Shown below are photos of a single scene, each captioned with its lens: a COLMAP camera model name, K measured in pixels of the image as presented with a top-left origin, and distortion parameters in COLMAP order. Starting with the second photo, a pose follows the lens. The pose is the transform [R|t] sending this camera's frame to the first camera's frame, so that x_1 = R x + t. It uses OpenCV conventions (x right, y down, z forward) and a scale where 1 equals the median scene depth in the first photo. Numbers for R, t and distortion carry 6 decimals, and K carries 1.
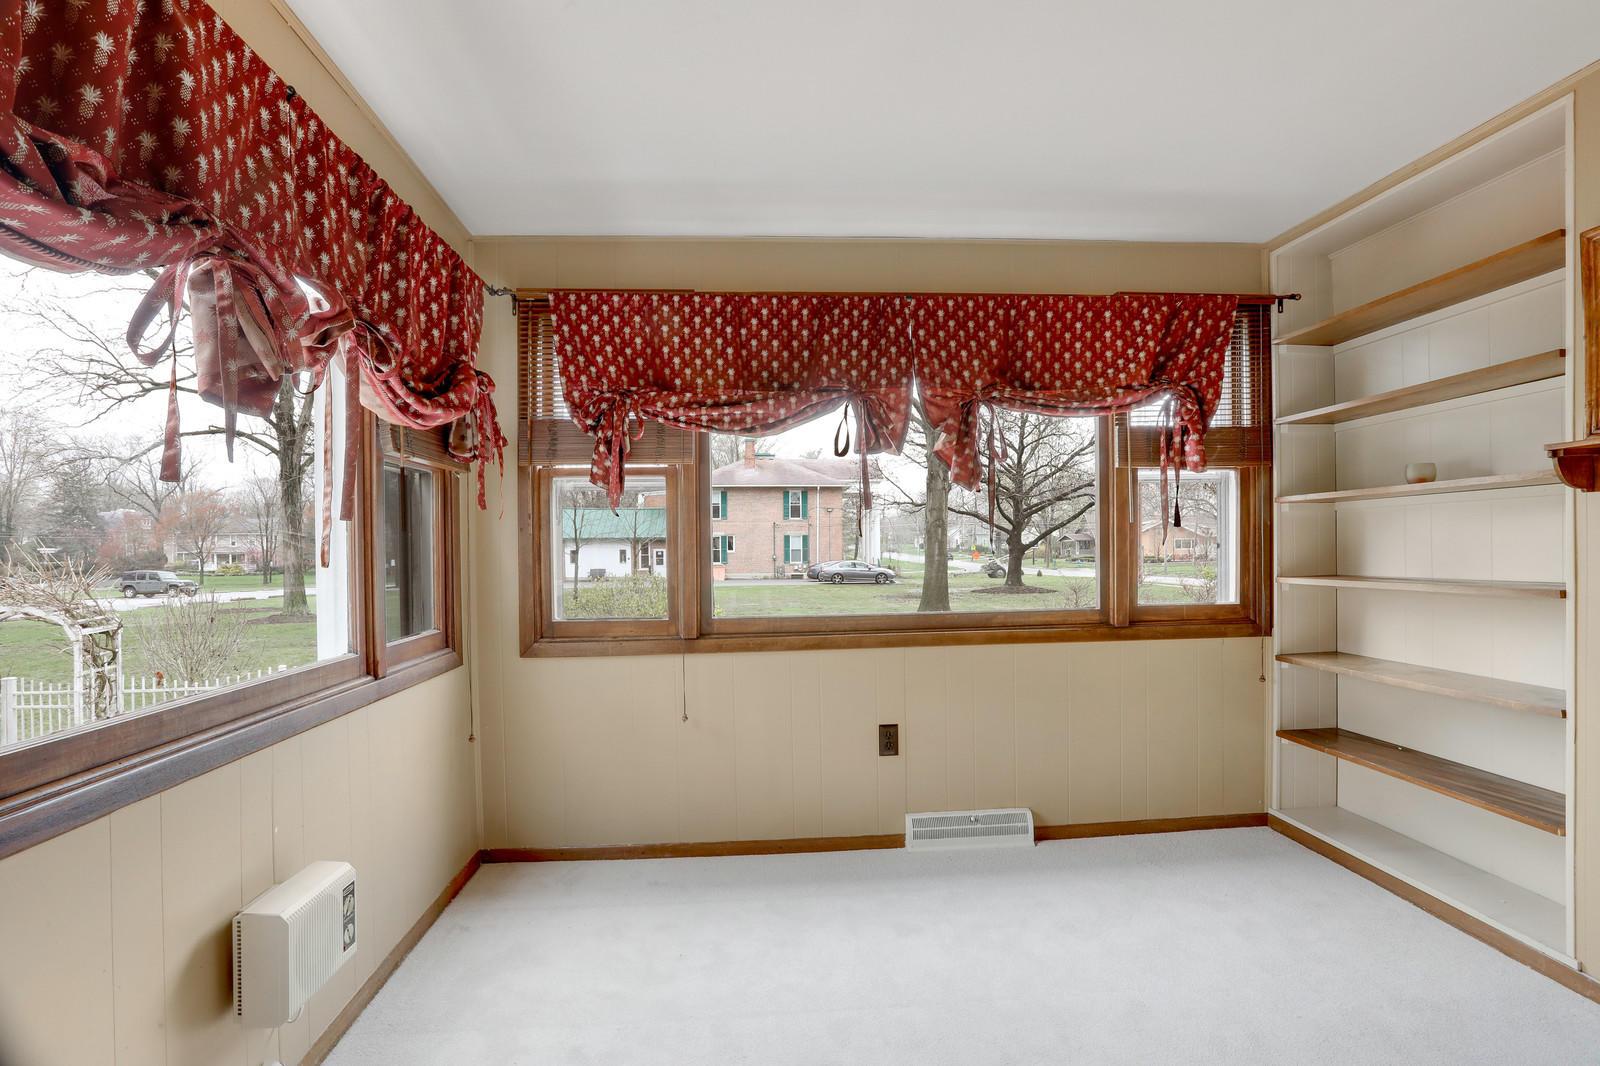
lens RADIAL K [[779.0, 0, 799.0], [0, 779.0, 542.0], [0, 0, 1]] dist [-0.032812, 0.005351]
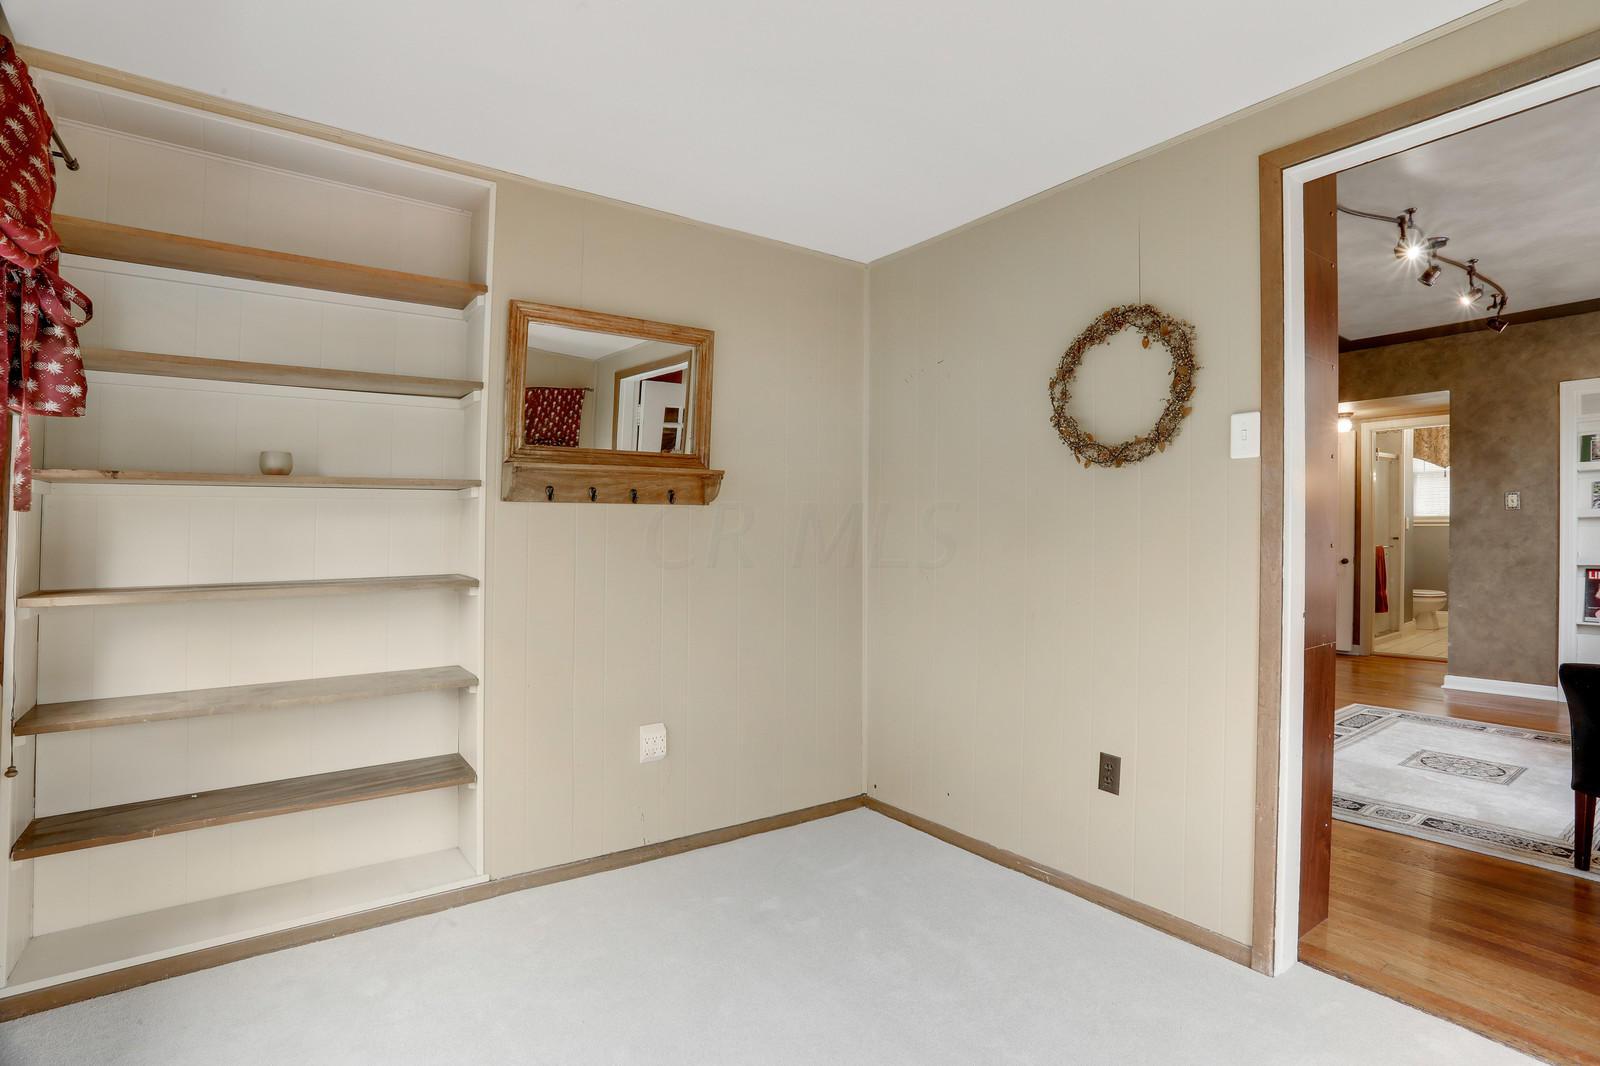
lens RADIAL K [[779.0, 0, 801.1], [0, 779.0, 530.5], [0, 0, 1]] dist [-0.032812, 0.005351]
pose [[-0.528229, 0.006241, 0.849079, -0.278370], [-0.000294, 0.999972, -0.007533, -0.006722], [-0.849102, -0.004228, -0.528212, 1.015415]]
